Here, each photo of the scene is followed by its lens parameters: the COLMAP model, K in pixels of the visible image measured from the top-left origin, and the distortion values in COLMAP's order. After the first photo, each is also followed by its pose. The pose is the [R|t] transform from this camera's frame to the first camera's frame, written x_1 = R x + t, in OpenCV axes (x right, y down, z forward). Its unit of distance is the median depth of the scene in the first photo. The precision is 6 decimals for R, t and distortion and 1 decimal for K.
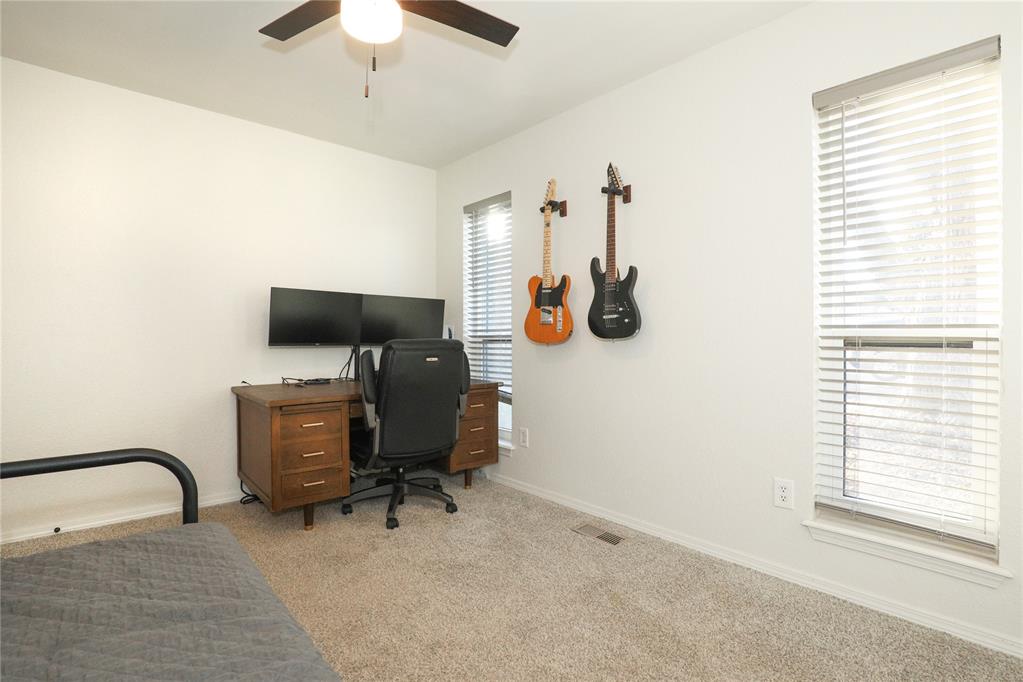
lens RADIAL K [[487.5, 0, 510.4], [0, 487.5, 333.2], [0, 0, 1]] dist [-0.003162, -0.000420]
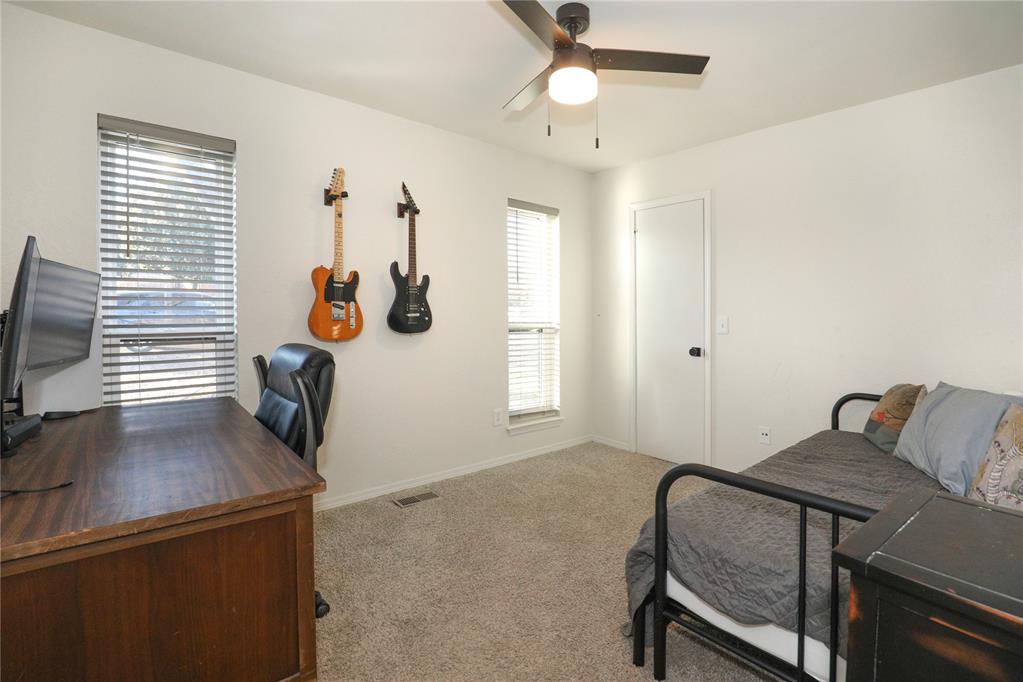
lens RADIAL K [[487.5, 0, 510.4], [0, 487.5, 333.2], [0, 0, 1]] dist [-0.003162, -0.000420]
pose [[0.020748, -0.019342, 0.999598, -0.922224], [0.011498, 0.999751, 0.019106, -0.008242], [-0.999719, 0.011097, 0.020966, 0.693069]]
